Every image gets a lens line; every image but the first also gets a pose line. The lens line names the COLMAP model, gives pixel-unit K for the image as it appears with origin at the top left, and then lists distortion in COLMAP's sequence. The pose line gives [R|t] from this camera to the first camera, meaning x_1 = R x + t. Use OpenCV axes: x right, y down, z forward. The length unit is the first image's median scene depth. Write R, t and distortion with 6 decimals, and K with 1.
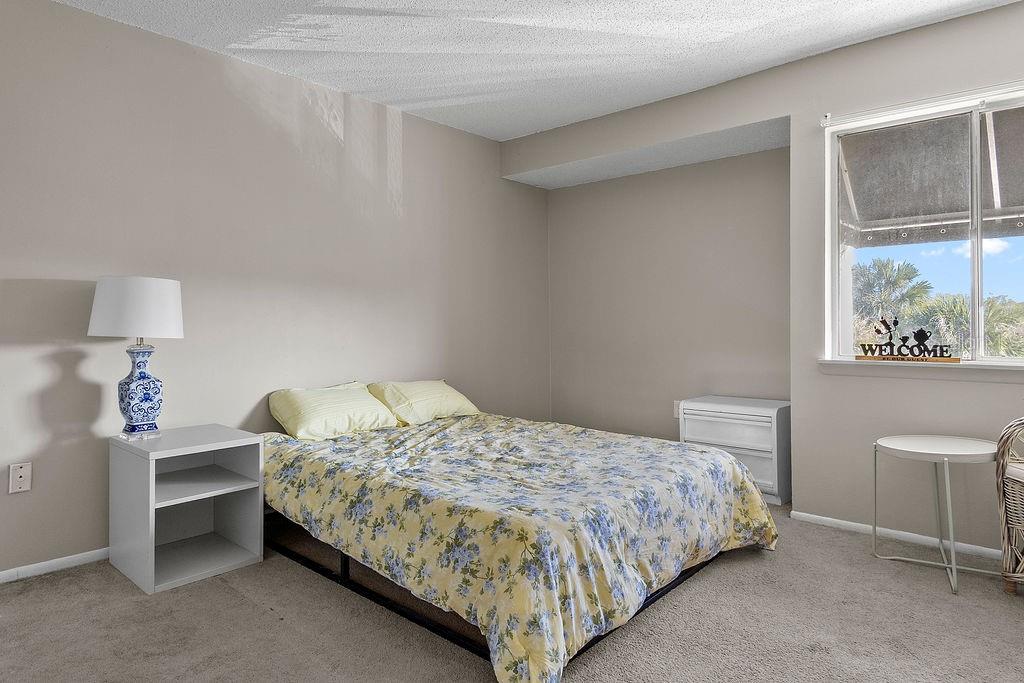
lens RADIAL K [[620.5, 0, 510.1], [0, 620.5, 312.8], [0, 0, 1]] dist [0.009150, -0.004679]
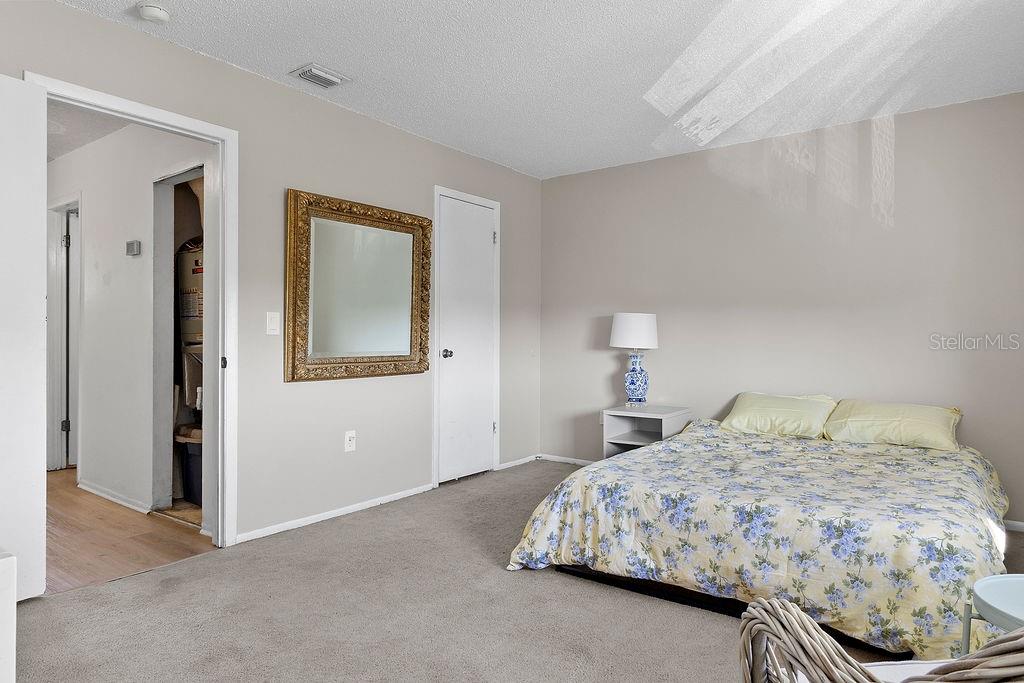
lens RADIAL K [[619.4, 0, 511.3], [0, 619.4, 329.4], [0, 0, 1]] dist [0.013722, -0.010593]
pose [[0.078289, -0.015044, -0.996817, 1.030096], [0.011385, 0.999834, -0.014196, 0.009162], [0.996866, -0.010237, 0.078447, 0.501209]]
